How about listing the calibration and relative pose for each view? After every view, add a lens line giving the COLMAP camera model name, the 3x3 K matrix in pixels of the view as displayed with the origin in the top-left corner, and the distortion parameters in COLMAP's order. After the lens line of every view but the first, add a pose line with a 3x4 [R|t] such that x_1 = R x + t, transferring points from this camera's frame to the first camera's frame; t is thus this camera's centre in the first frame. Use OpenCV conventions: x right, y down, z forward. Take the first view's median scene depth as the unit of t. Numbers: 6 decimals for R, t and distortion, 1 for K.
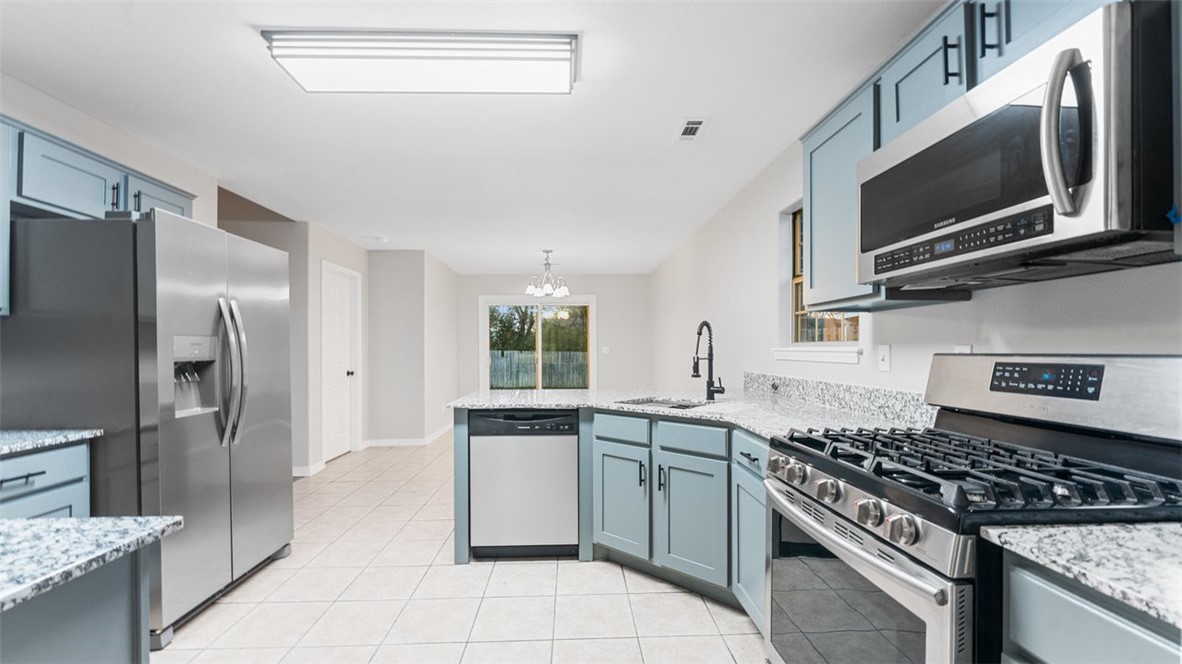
lens RADIAL K [[486.0, 0, 584.9], [0, 486.0, 351.9], [0, 0, 1]] dist [-0.007488, 0.001521]
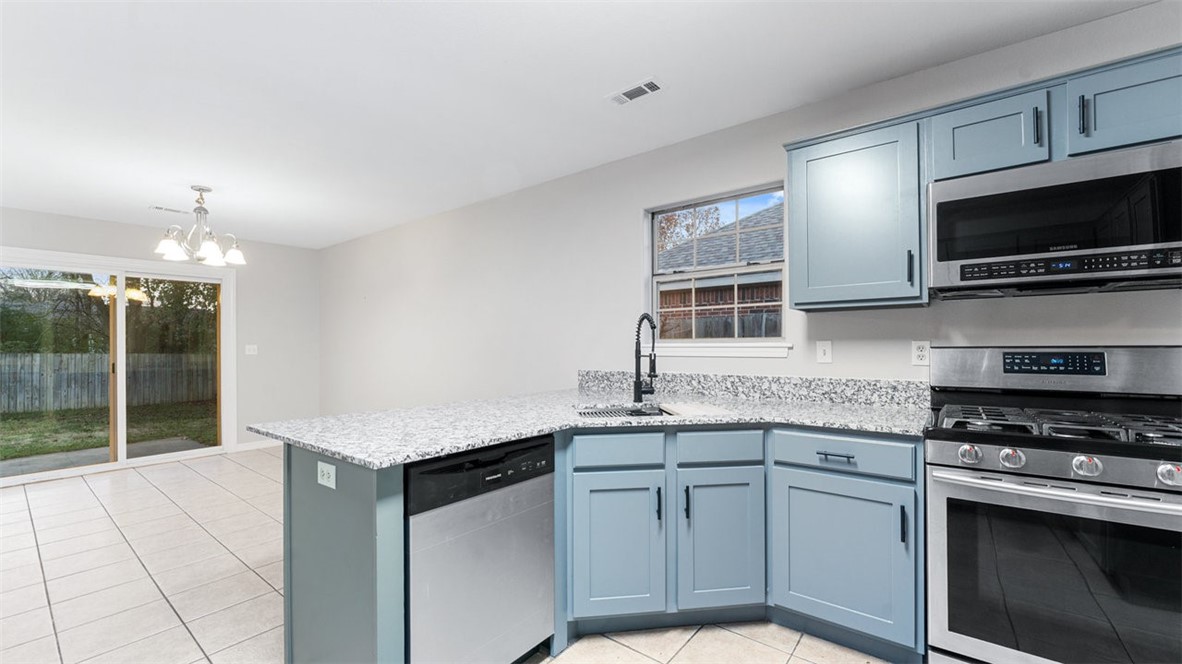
lens RADIAL K [[486.0, 0, 594.1], [0, 486.0, 340.8], [0, 0, 1]] dist [-0.007488, 0.001521]
pose [[0.646754, 0.004753, 0.762684, -0.699334], [0.010321, 0.999834, -0.014983, -0.002323], [-0.762629, 0.017561, 0.646597, 0.717283]]
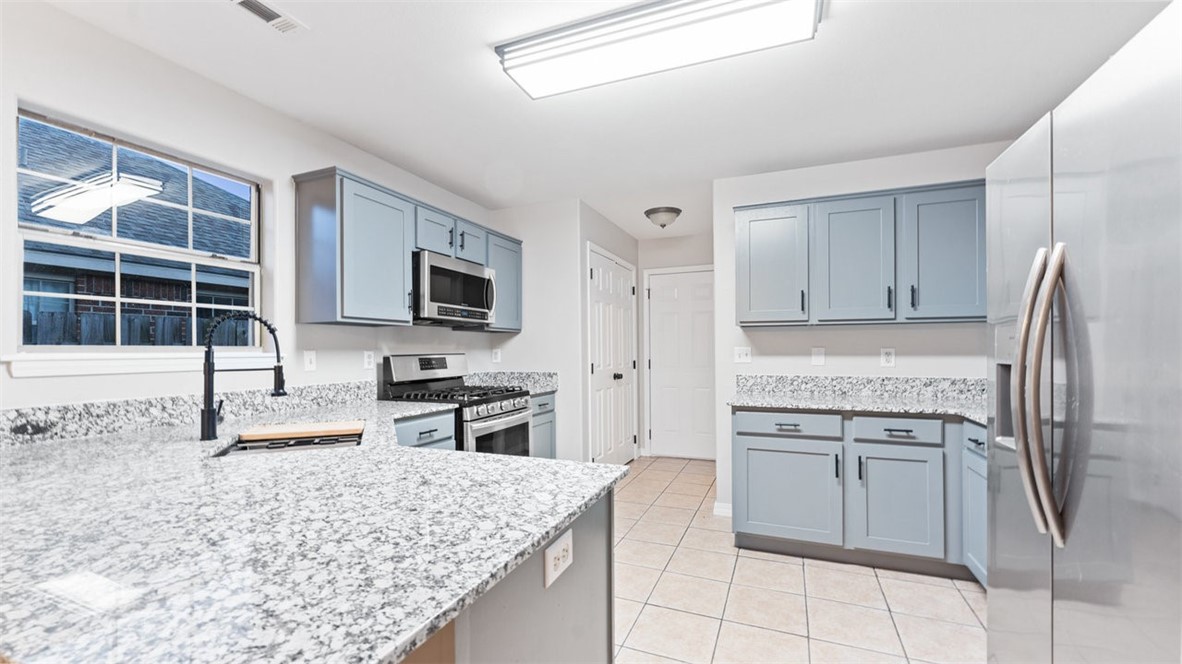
lens RADIAL K [[486.0, 0, 591.1], [0, 486.0, 351.0], [0, 0, 1]] dist [-0.007488, 0.001521]
pose [[-0.913765, 0.009537, 0.406131, -0.620919], [0.013815, 0.999876, 0.007602, -0.013981], [-0.406008, 0.012557, -0.913783, 2.015023]]
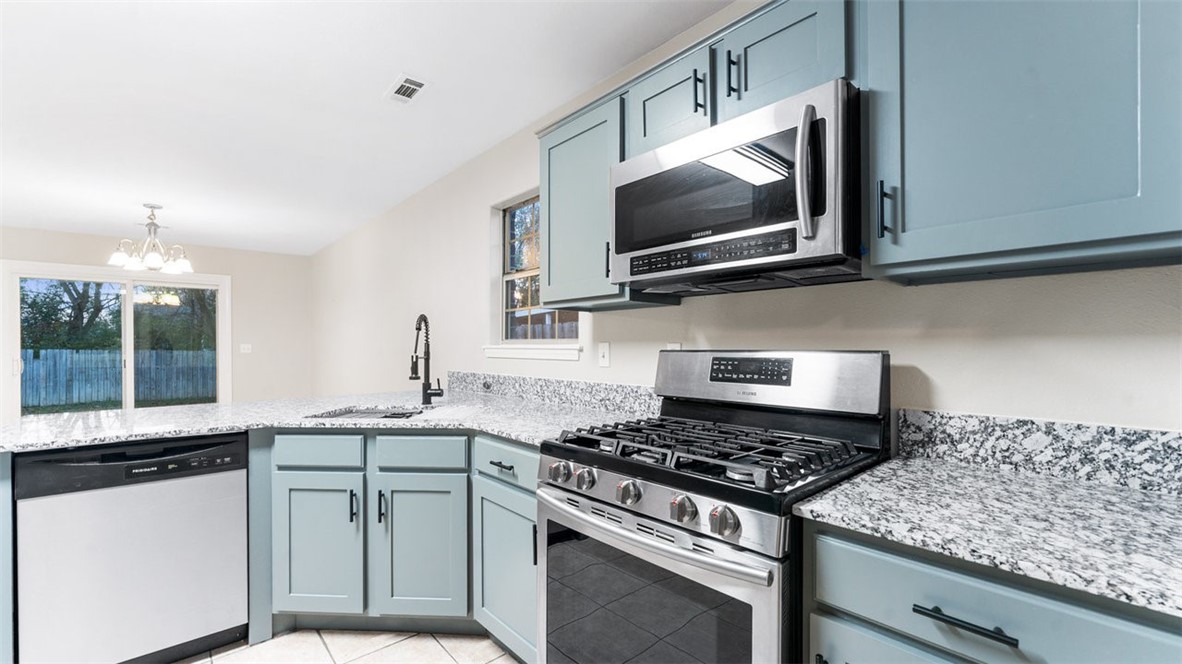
lens RADIAL K [[486.0, 0, 595.3], [0, 486.0, 348.9], [0, 0, 1]] dist [-0.007488, 0.001521]
pose [[0.766612, -0.002824, 0.642105, -0.108034], [0.004023, 0.999992, -0.000405, -0.000221], [-0.642098, 0.002894, 0.766617, 0.188129]]
